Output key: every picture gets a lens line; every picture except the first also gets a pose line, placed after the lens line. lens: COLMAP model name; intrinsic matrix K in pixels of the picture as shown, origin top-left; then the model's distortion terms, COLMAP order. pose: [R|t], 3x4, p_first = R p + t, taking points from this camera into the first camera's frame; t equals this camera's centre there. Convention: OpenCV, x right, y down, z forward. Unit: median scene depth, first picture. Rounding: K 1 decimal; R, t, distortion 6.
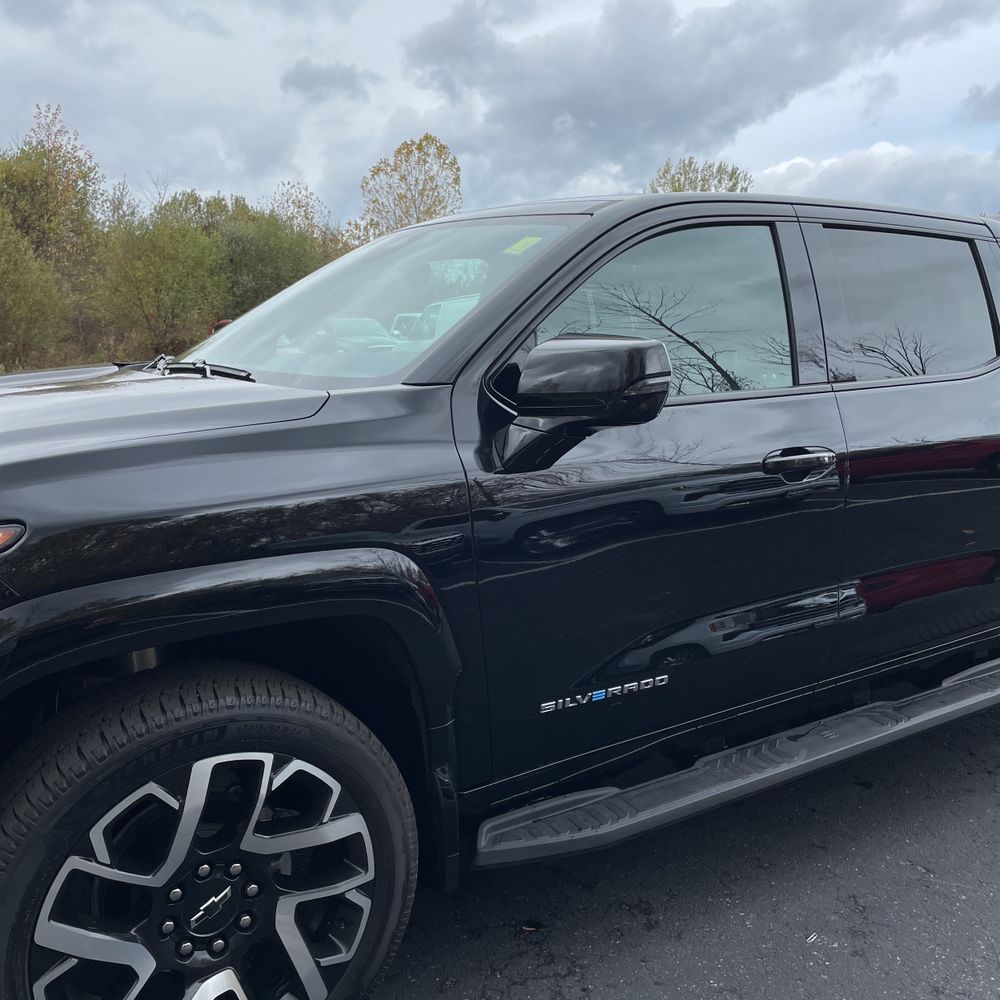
lens RADIAL K [[1004.7, 0, 512.4], [0, 1004.7, 498.7], [0, 0, 1]] dist [0.096055, -0.129412]
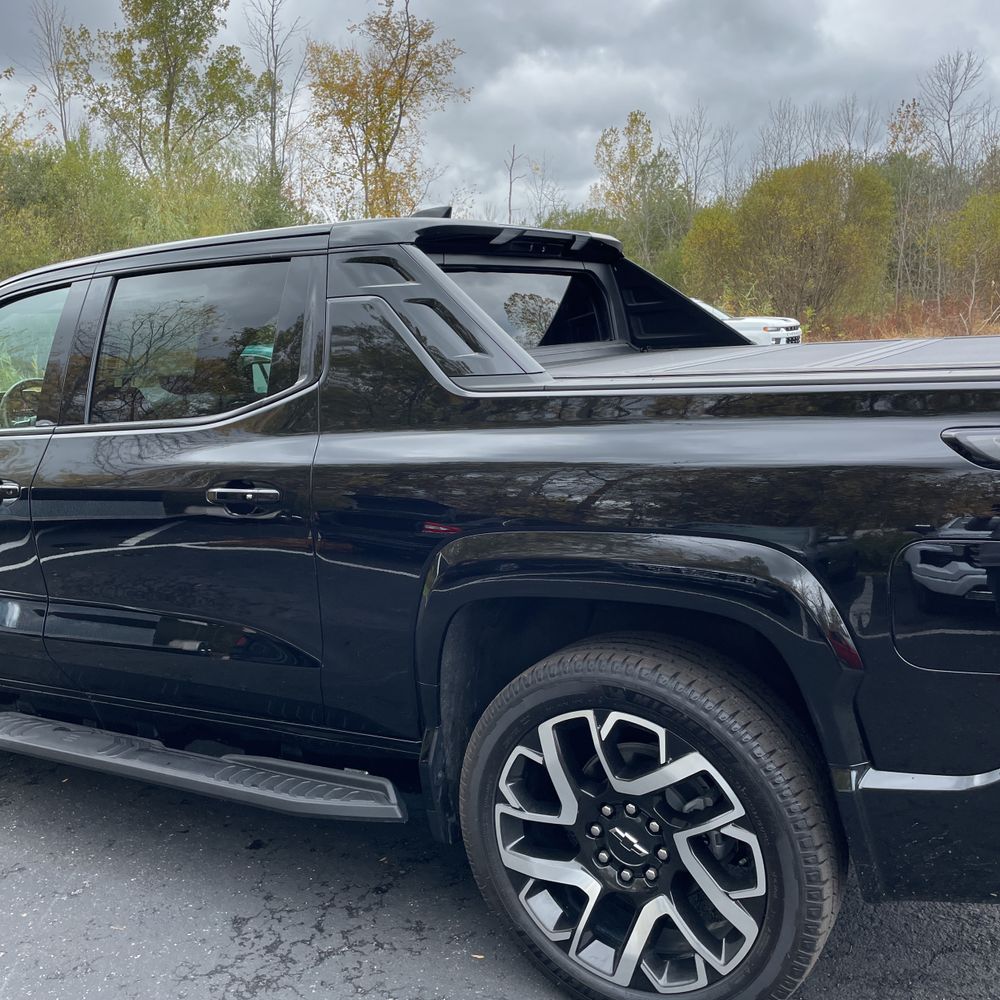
lens RADIAL K [[1005.5, 0, 500.0], [0, 1005.5, 500.0], [0, 0, 1]] dist [0.092206, -0.131361]
pose [[0.425827, 0.114853, -0.897485, 1.547965], [-0.083509, 0.992666, 0.087411, -0.173019], [0.900942, 0.037726, 0.432295, 0.963315]]
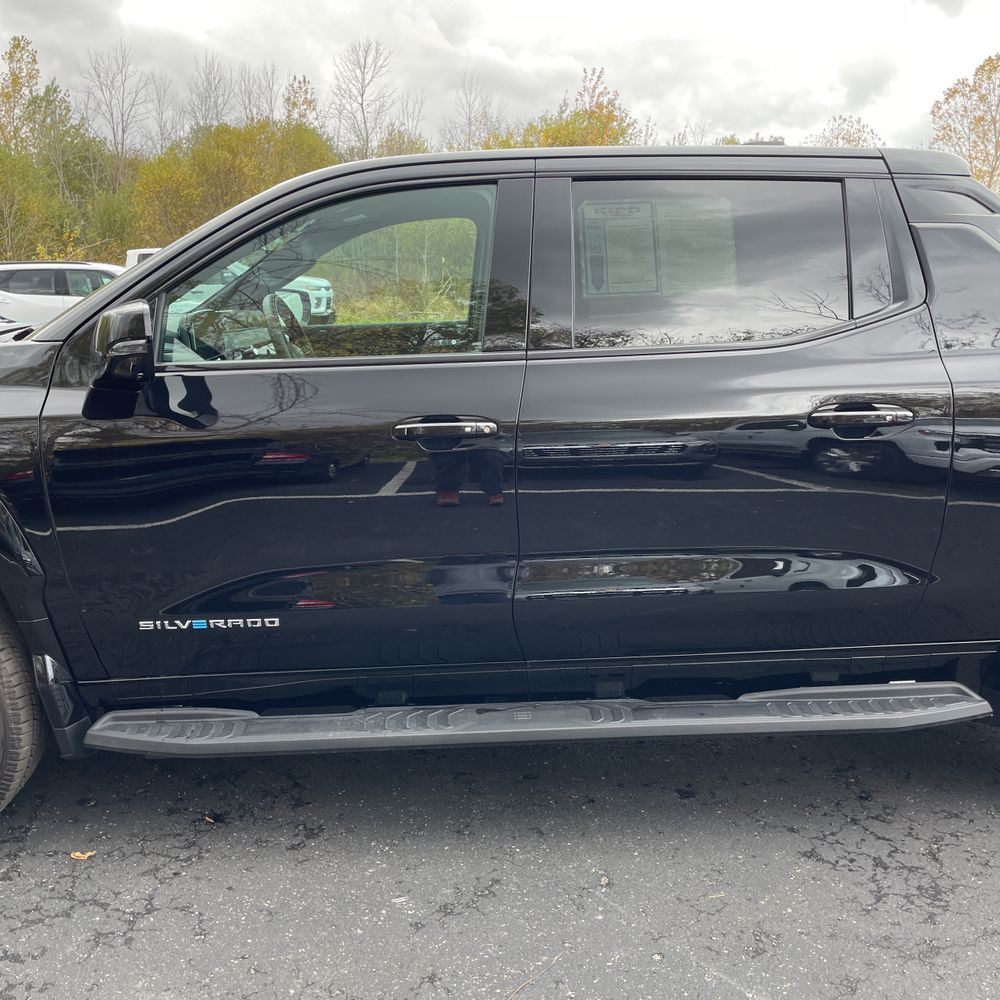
lens RADIAL K [[1004.0, 0, 498.5], [0, 1004.0, 487.4], [0, 0, 1]] dist [0.094842, -0.128521]
pose [[0.855514, 0.096973, -0.508617, 0.784086], [-0.074894, 0.995151, 0.063761, -0.044543], [0.512334, -0.016457, 0.858629, 0.175906]]
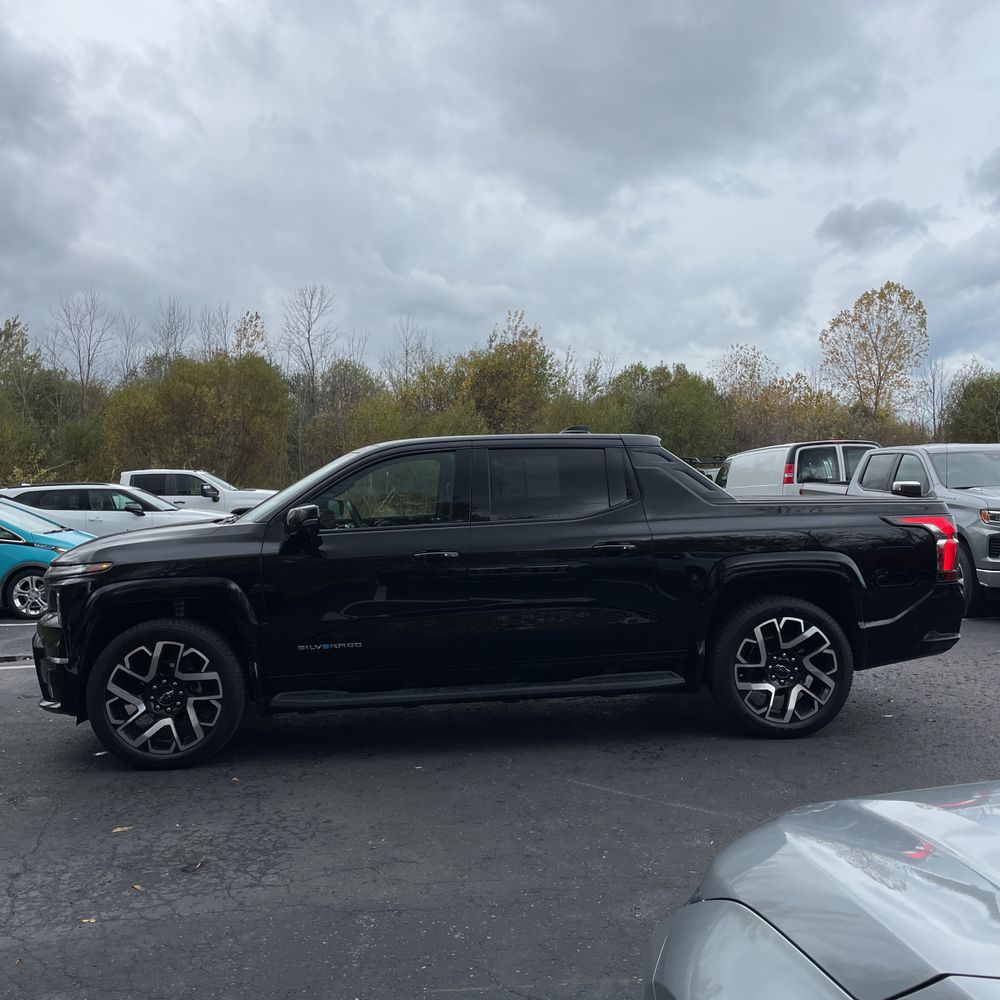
lens RADIAL K [[1005.5, 0, 500.0], [0, 1005.5, 500.0], [0, 0, 1]] dist [0.092206, -0.131361]
pose [[0.888080, -0.016384, -0.459396, 1.367576], [-0.050059, 0.989974, -0.132079, 0.122516], [0.456954, 0.140294, 0.878357, -0.879355]]
